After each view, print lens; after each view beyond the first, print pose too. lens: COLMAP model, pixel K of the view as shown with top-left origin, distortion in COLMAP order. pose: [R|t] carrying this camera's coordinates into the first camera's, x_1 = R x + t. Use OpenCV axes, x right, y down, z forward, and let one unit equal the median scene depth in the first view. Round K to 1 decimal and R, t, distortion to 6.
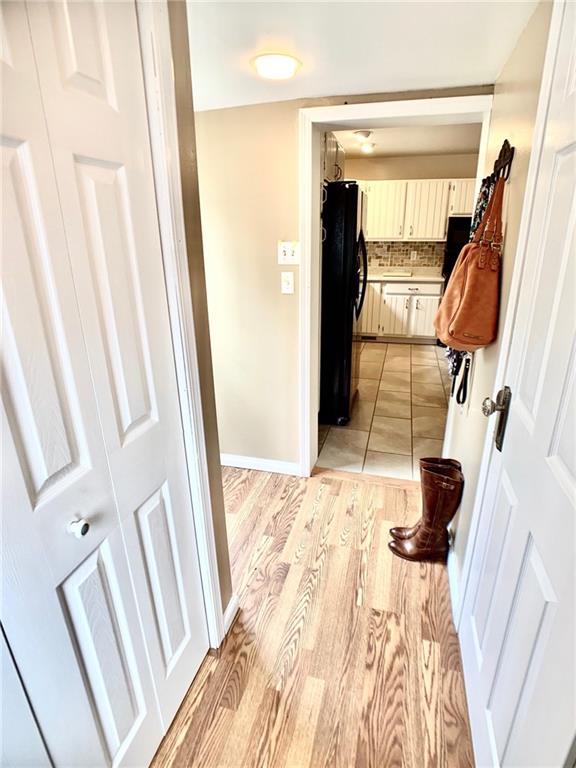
lens RADIAL K [[400.4, 0, 291.9], [0, 400.4, 386.1], [0, 0, 1]] dist [-0.012903, -0.001135]
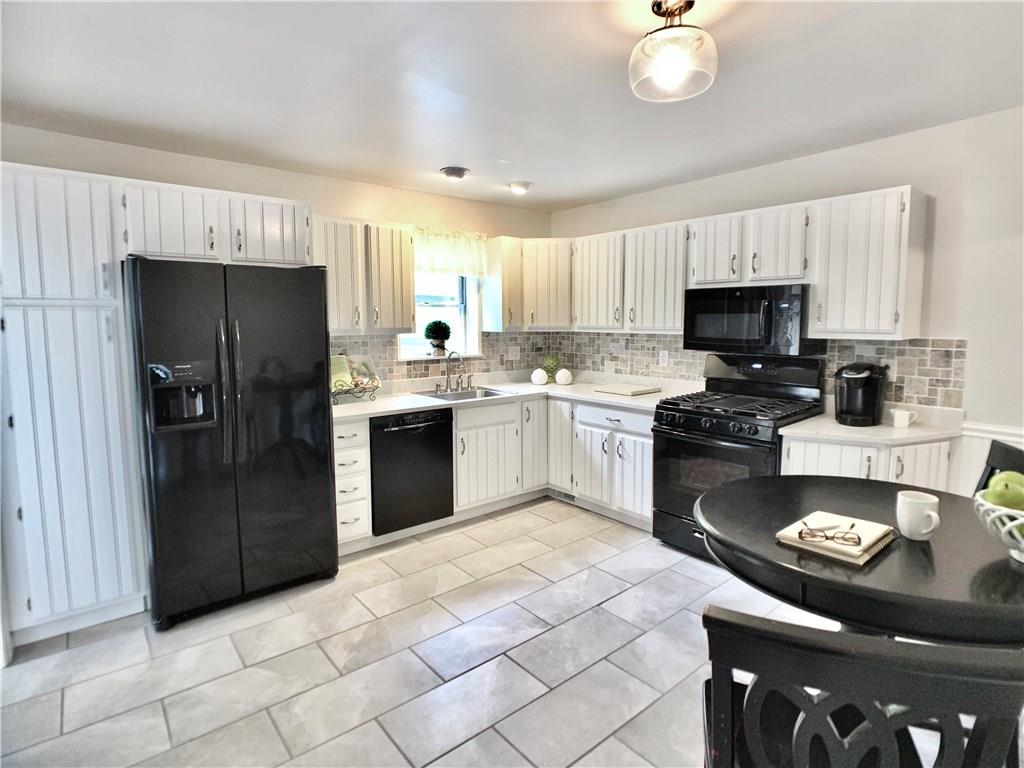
lens RADIAL K [[533.9, 0, 510.8], [0, 533.9, 378.7], [0, 0, 1]] dist [-0.012903, -0.001135]
pose [[0.809745, 0.063480, -0.583338, 0.590817], [-0.202358, 0.963355, -0.176064, -0.139948], [0.550786, 0.260609, 0.792917, 0.343517]]
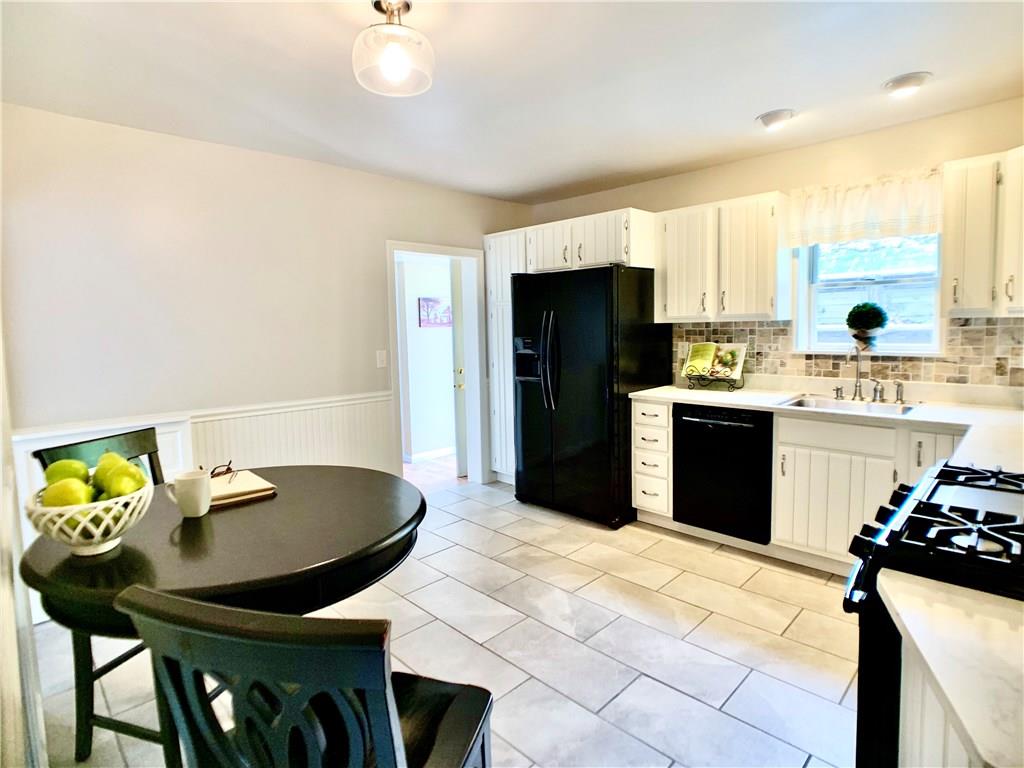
lens RADIAL K [[533.9, 0, 510.8], [0, 533.9, 376.5], [0, 0, 1]] dist [-0.012903, -0.001135]
pose [[-0.505129, 0.102034, -0.856991, 0.737290], [-0.276132, 0.921682, 0.272494, -0.319738], [0.817677, 0.374287, -0.437394, 0.861799]]
